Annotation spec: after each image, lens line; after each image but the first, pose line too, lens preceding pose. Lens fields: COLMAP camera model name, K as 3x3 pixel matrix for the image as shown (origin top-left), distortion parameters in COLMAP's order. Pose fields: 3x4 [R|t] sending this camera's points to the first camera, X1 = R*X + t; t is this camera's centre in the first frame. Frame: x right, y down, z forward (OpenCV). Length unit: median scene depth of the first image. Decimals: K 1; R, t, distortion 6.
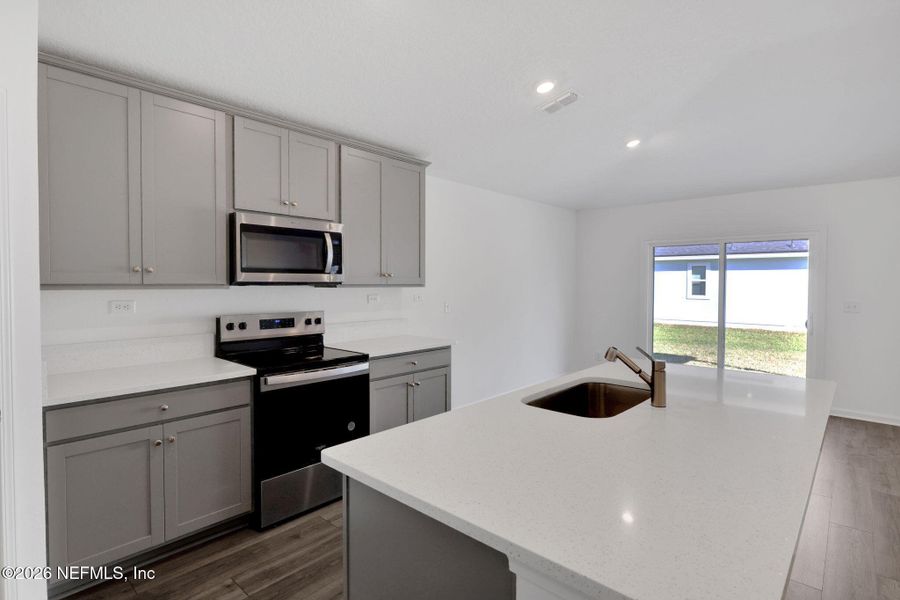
lens RADIAL K [[461.8, 0, 450.8], [0, 461.8, 291.1], [0, 0, 1]] dist [-0.010843, -0.000430]
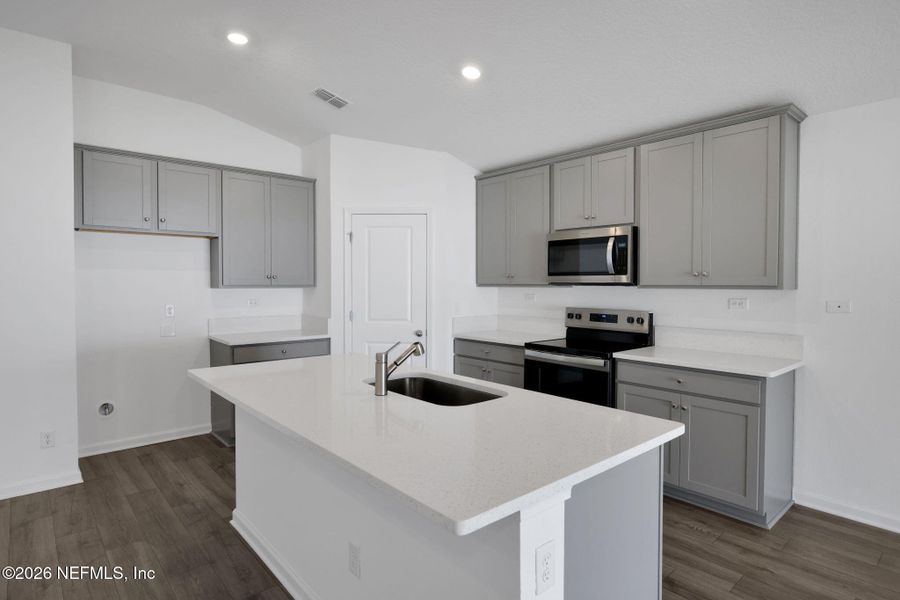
lens RADIAL K [[479.3, 0, 449.0], [0, 479.3, 295.4], [0, 0, 1]] dist [-0.018101, -0.001715]
pose [[-0.114836, 0.022619, -0.993127, 0.875071], [-0.018965, 0.999509, 0.024957, -0.010652], [0.993203, 0.021701, -0.114351, 0.735493]]
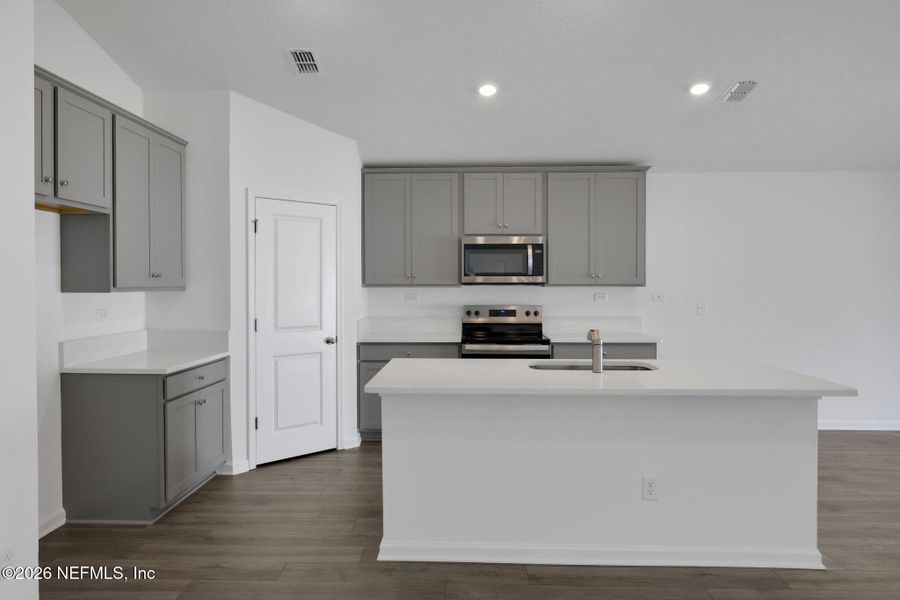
lens RADIAL K [[596.3, 0, 443.6], [0, 596.3, 295.4], [0, 0, 1]] dist [-0.018445, 0.003339]
pose [[0.642780, 0.012370, -0.765951, 0.852191], [-0.009540, 0.999921, 0.008143, 0.005369], [0.765992, 0.002073, 0.642847, -0.265908]]
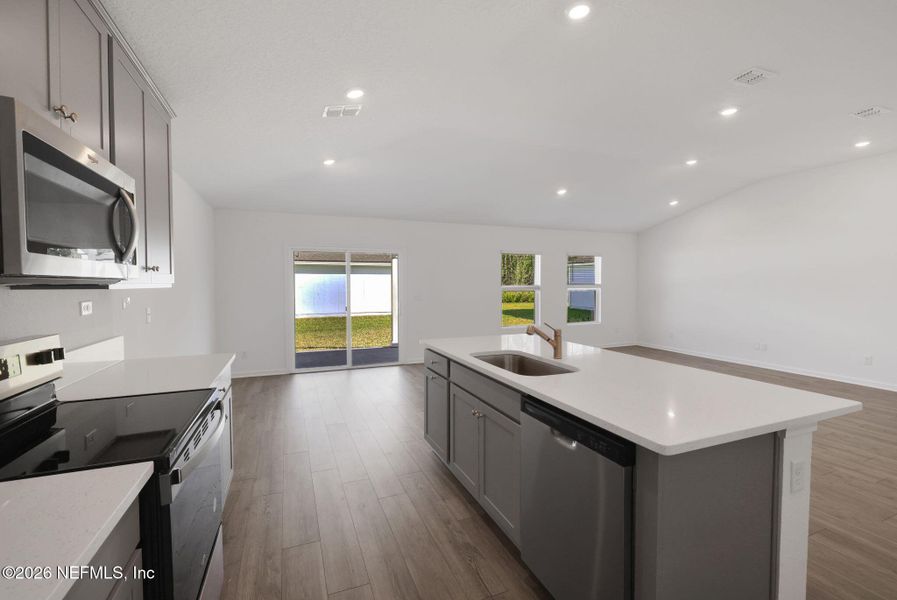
lens RADIAL K [[388.7, 0, 447.2], [0, 388.7, 297.8], [0, 0, 1]] dist [0.001128, 0.000163]
pose [[0.433638, -0.034993, 0.900407, -0.518420], [0.019445, 0.999376, 0.029474, -0.004191], [-0.900877, 0.004727, 0.434048, 0.431809]]
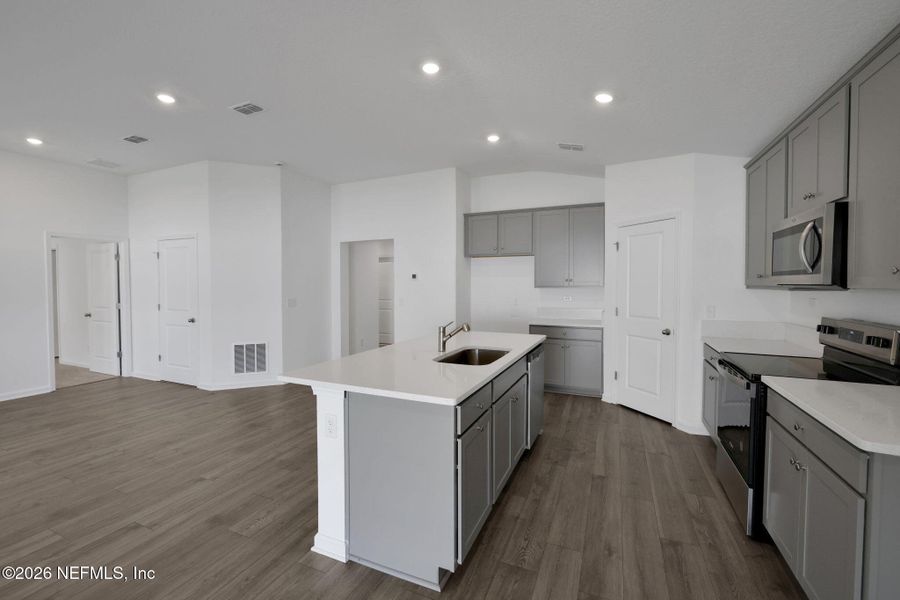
lens RADIAL K [[390.0, 0, 442.5], [0, 390.0, 294.9], [0, 0, 1]] dist [0.001128, 0.000163]
pose [[-0.952562, 0.009956, -0.304181, 0.524335], [-0.004015, 0.998967, 0.045270, -0.029640], [0.304317, 0.044344, -0.951538, 1.421160]]
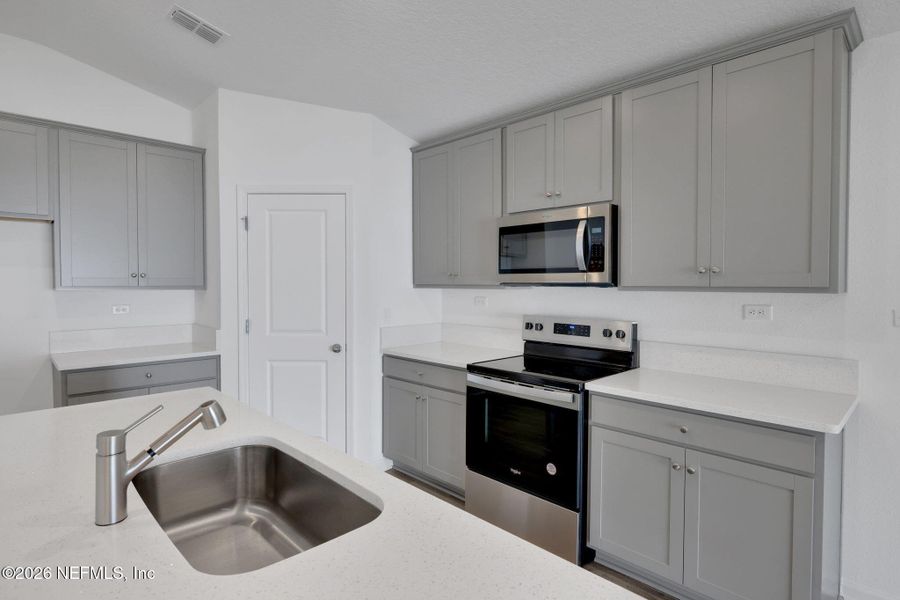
lens RADIAL K [[461.8, 0, 451.8], [0, 461.8, 293.1], [0, 0, 1]] dist [-0.010843, -0.000430]
pose [[-0.055376, 0.020215, -0.998261, 0.519789], [-0.018282, 0.999607, 0.021256, -0.014709], [0.998298, 0.019427, -0.054985, 0.805694]]
